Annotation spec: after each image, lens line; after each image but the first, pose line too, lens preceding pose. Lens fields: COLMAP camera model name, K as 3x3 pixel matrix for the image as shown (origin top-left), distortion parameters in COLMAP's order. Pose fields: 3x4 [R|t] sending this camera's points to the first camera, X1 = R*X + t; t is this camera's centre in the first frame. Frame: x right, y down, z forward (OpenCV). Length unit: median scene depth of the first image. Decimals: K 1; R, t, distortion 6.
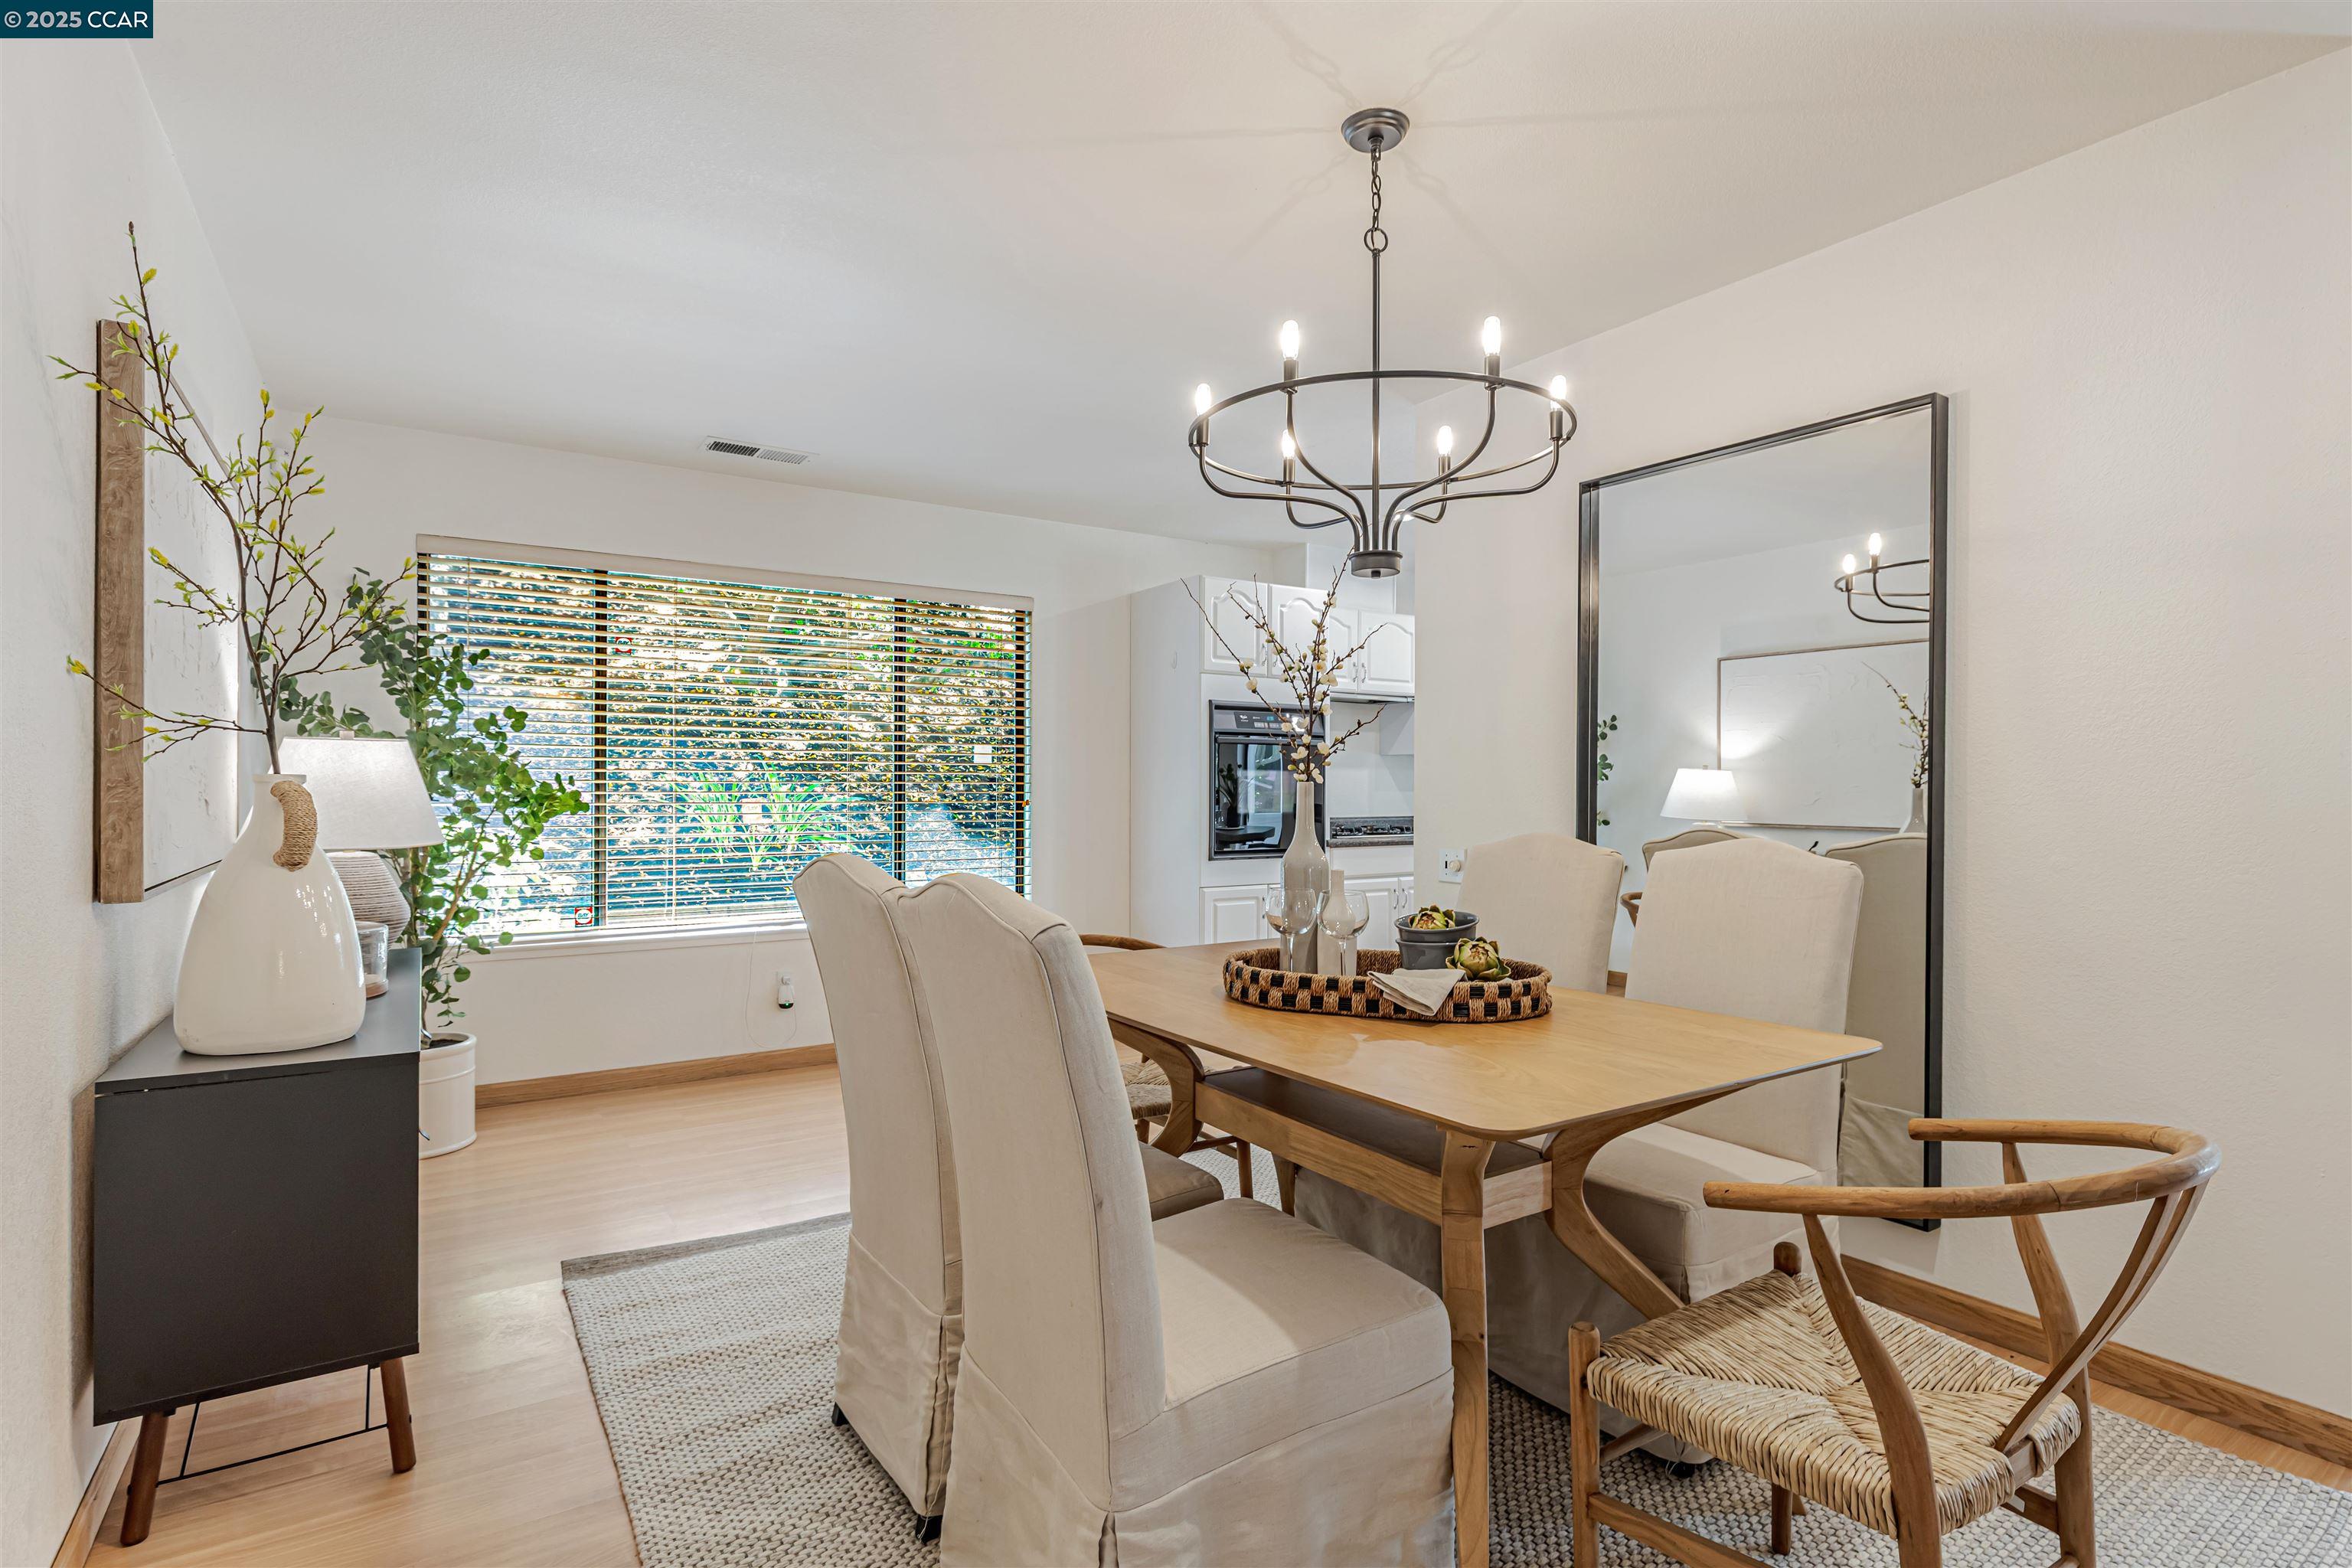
lens RADIAL K [[1168.0, 0, 1172.1], [0, 1168.0, 785.7], [0, 0, 1]] dist [0.002780, 0.001373]
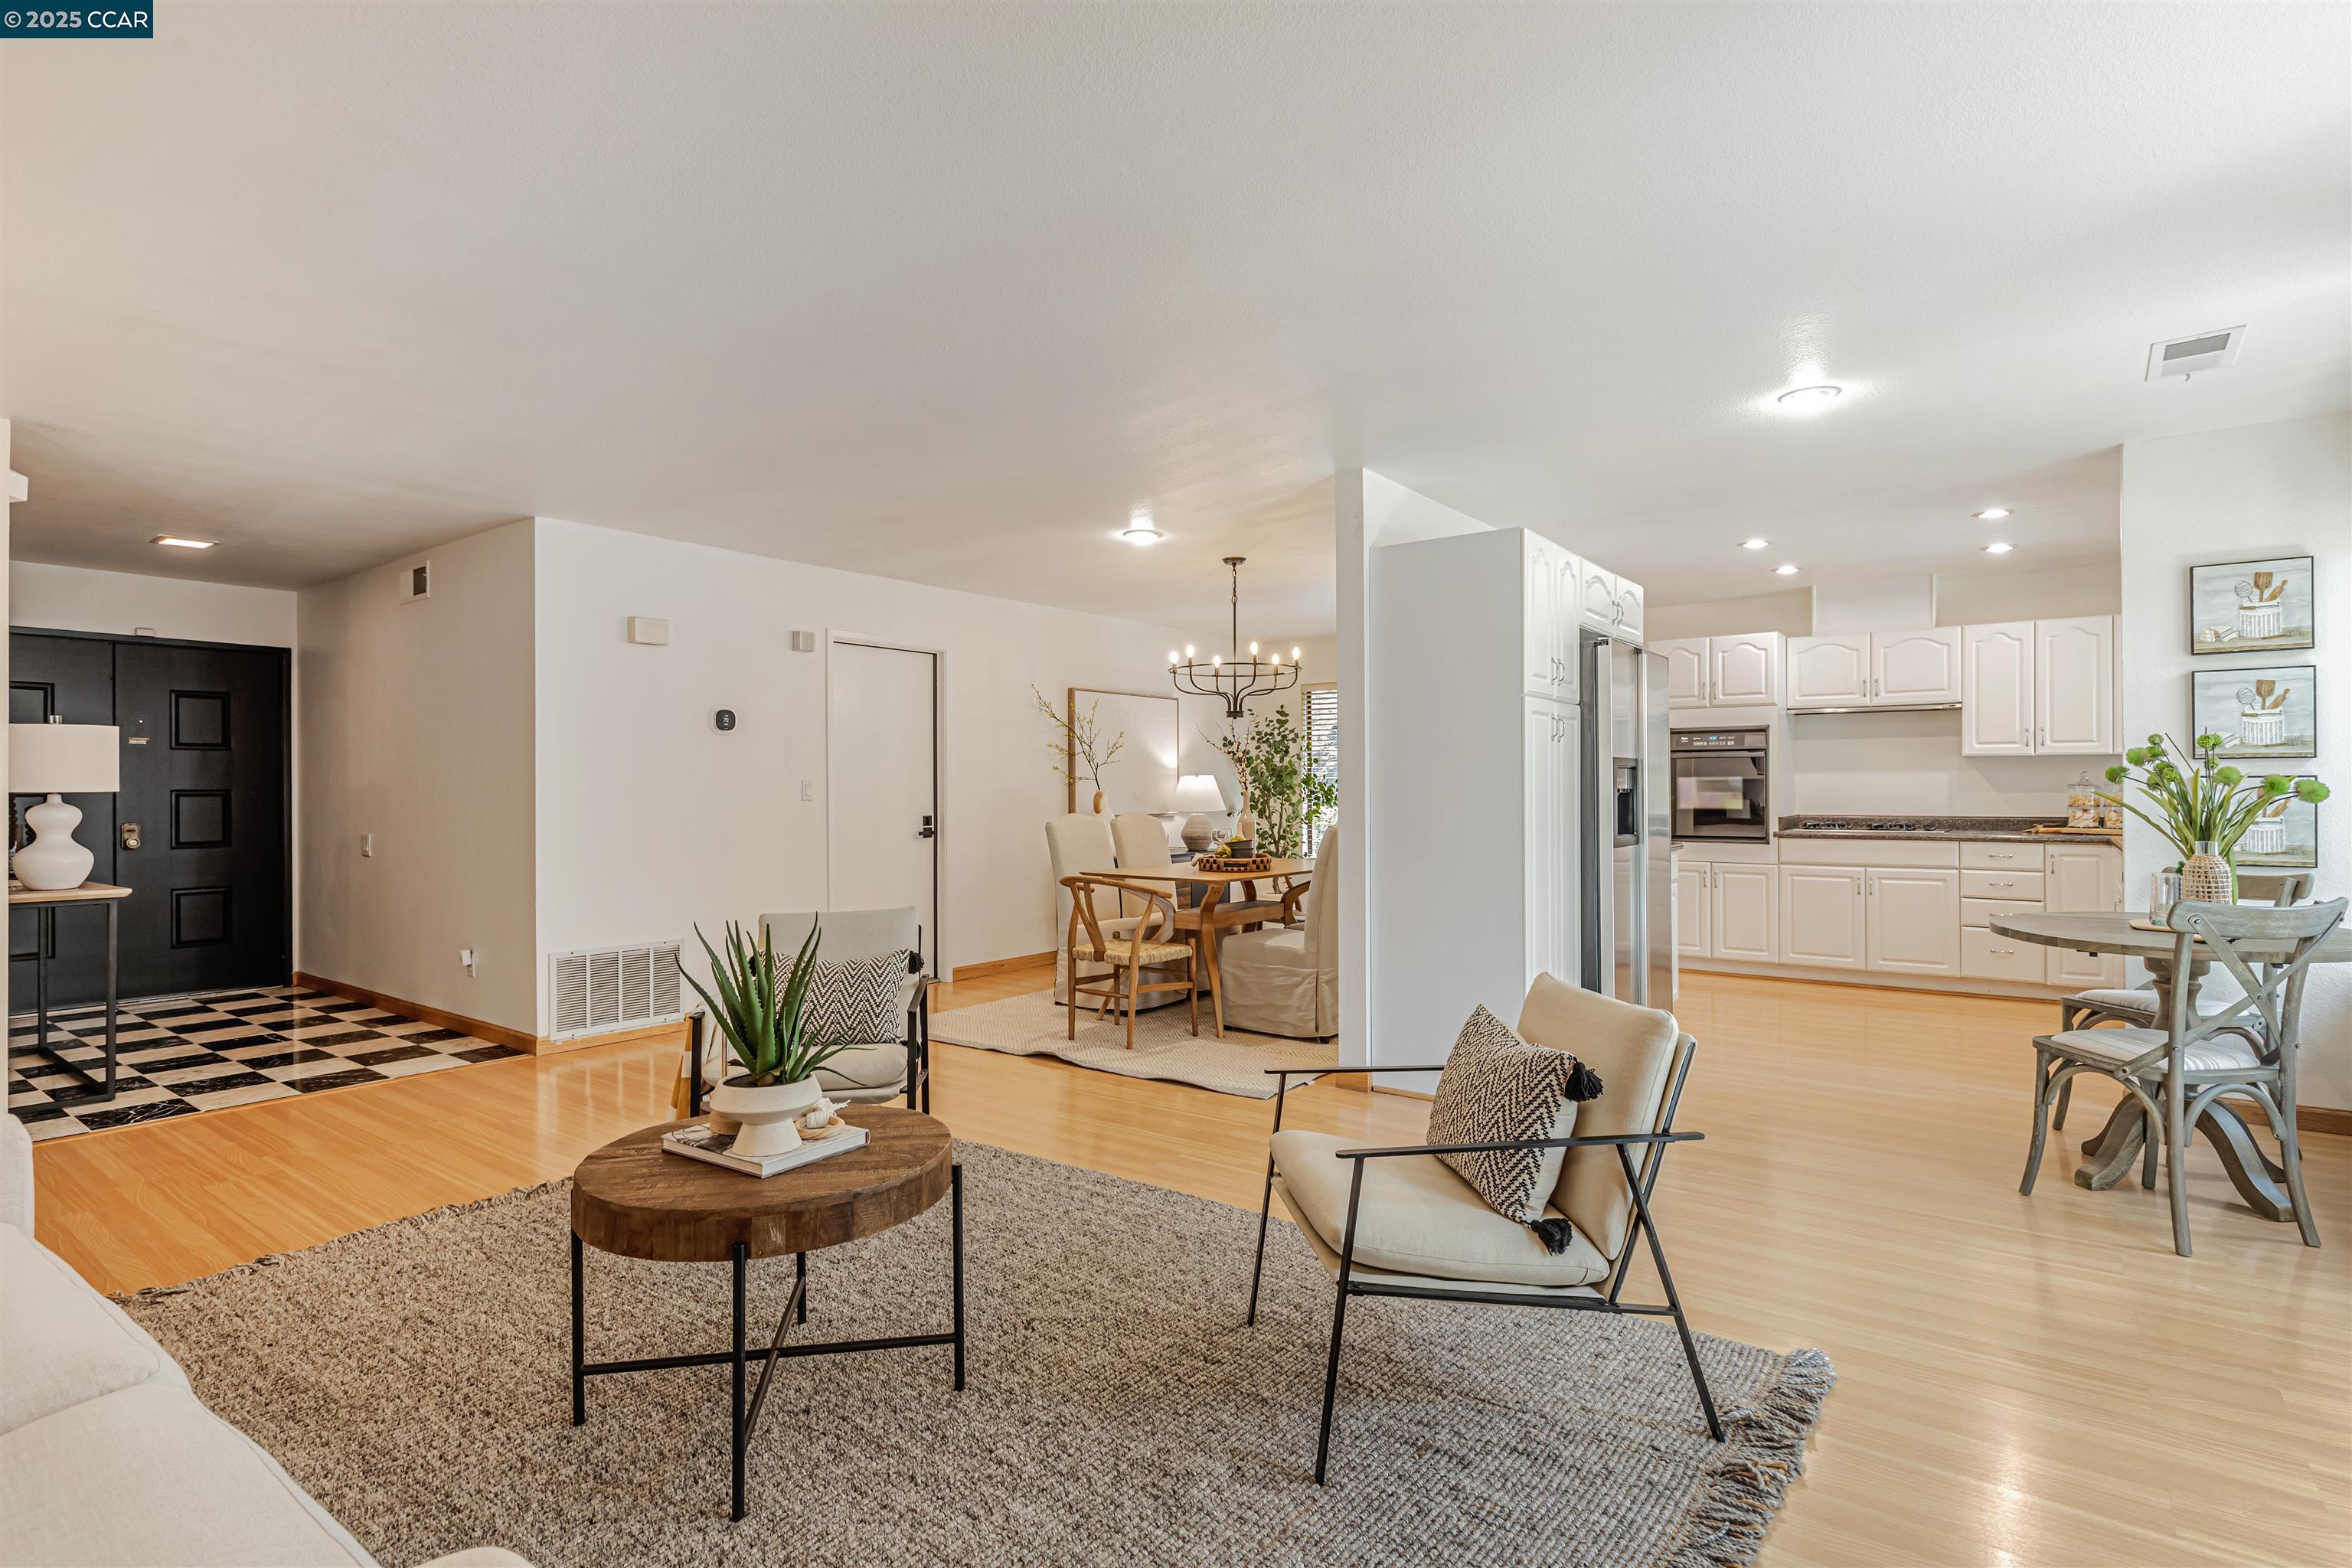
lens RADIAL K [[1168.0, 0, 1177.2], [0, 1168.0, 786.7], [0, 0, 1]] dist [0.002780, 0.001373]
pose [[0.356875, -0.006456, -0.934130, 1.554124], [0.009054, 0.999953, -0.003451, -0.004698], [0.934108, -0.007226, 0.356917, -0.072857]]
